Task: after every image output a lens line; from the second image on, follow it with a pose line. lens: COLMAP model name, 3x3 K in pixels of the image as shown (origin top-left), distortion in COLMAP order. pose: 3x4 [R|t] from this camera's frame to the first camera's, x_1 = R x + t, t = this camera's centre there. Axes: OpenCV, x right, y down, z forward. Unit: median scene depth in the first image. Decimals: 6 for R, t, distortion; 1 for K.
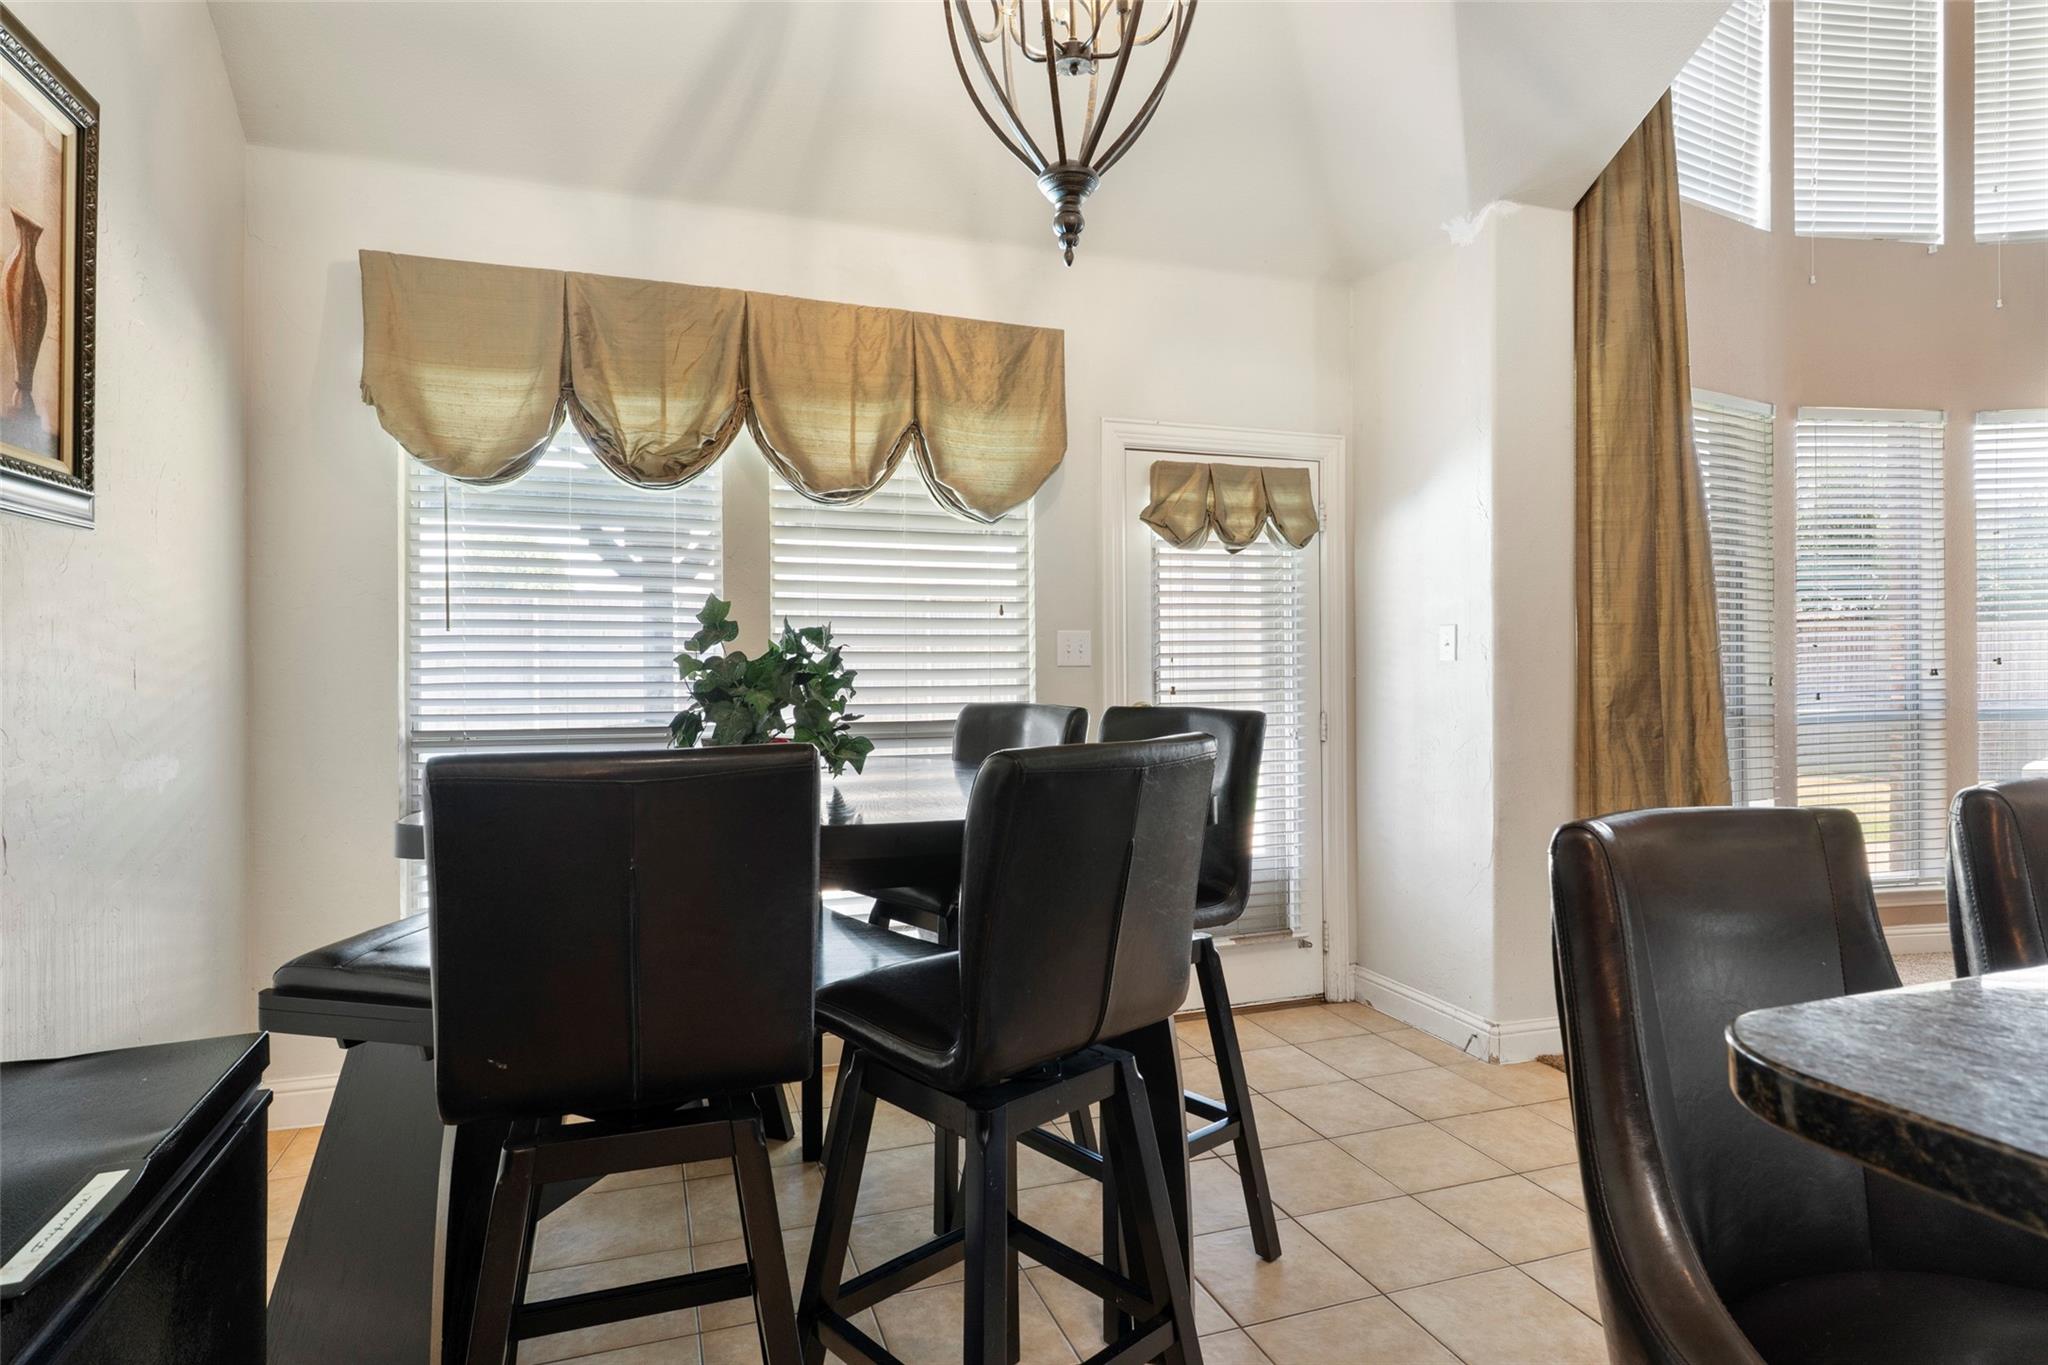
lens RADIAL K [[1102.8, 0, 1024.0], [0, 1102.8, 682.5], [0, 0, 1]] dist [0.015674, 0.000597]
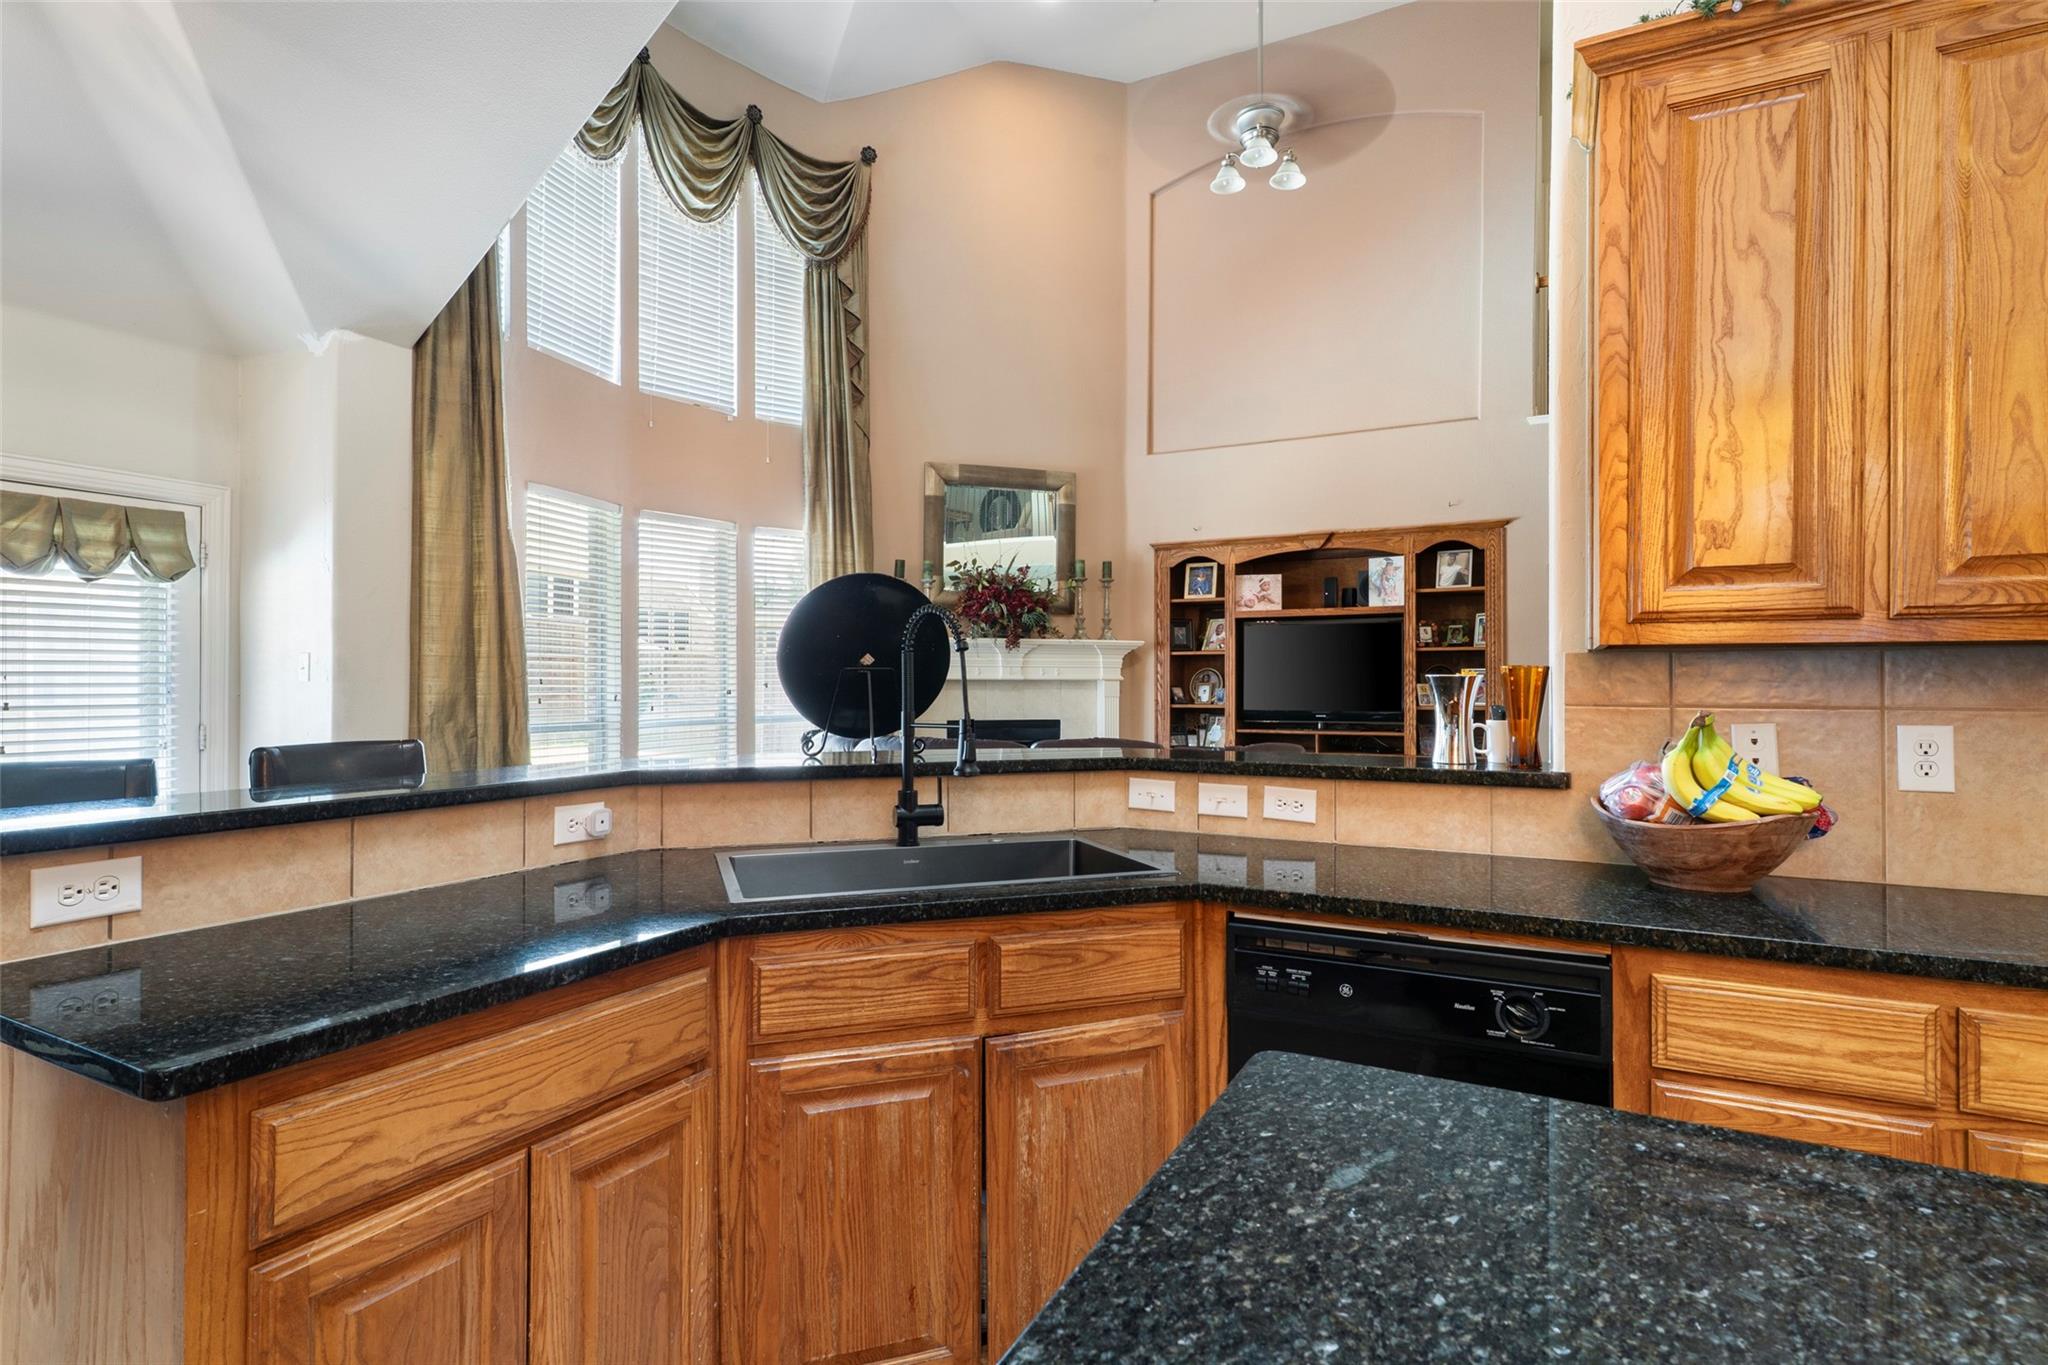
lens RADIAL K [[1037.1, 0, 1024.0], [0, 1037.1, 682.5], [0, 0, 1]] dist [-0.000989, -0.000339]
pose [[0.728545, 0.009272, 0.684935, 0.173194], [0.004102, 0.999831, -0.017898, 0.006149], [-0.684985, 0.015849, 0.728384, -0.412110]]
